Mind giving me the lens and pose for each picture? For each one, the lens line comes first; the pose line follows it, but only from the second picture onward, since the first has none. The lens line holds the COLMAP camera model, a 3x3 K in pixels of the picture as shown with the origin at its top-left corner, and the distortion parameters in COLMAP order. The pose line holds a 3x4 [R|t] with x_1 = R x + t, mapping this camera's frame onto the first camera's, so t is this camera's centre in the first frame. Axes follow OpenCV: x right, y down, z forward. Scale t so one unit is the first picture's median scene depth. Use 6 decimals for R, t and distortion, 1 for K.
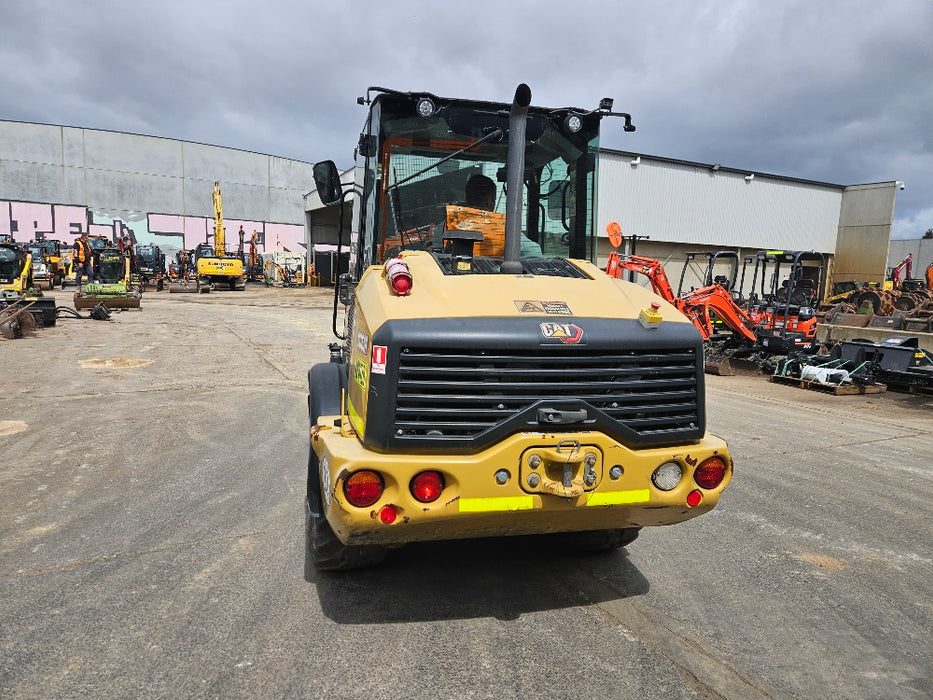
lens RADIAL K [[622.2, 0, 471.9], [0, 622.2, 338.0], [0, 0, 1]] dist [0.065308, -0.054152]
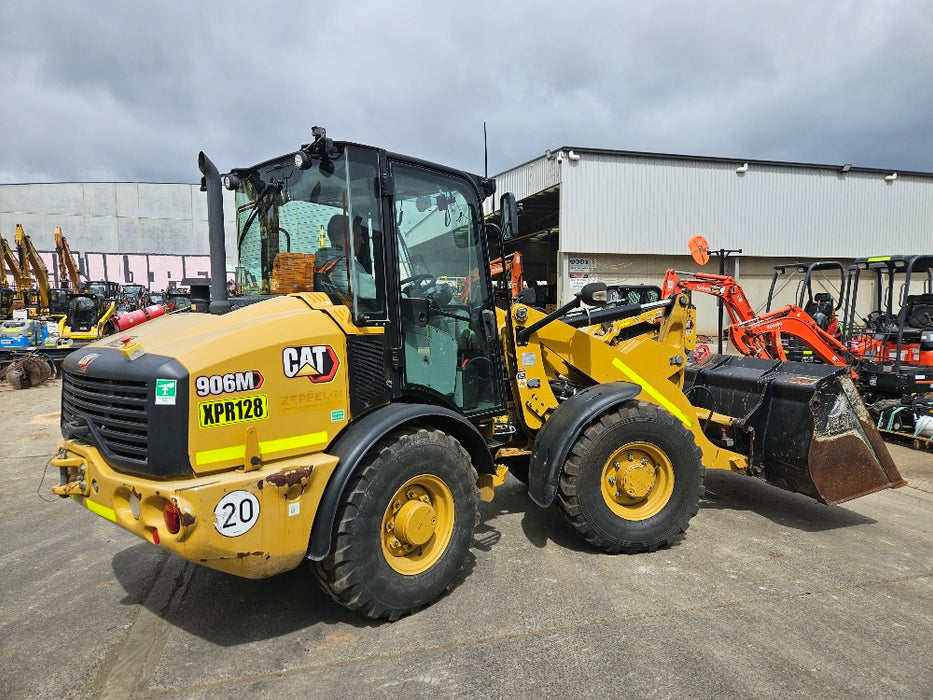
lens RADIAL K [[622.2, 0, 471.6], [0, 622.2, 339.4], [0, 0, 1]] dist [0.065308, -0.054152]
pose [[0.979016, -0.028128, -0.201830, 0.094444], [0.018343, 0.998571, -0.050191, -0.007507], [0.202954, 0.045436, 0.978134, 0.107575]]
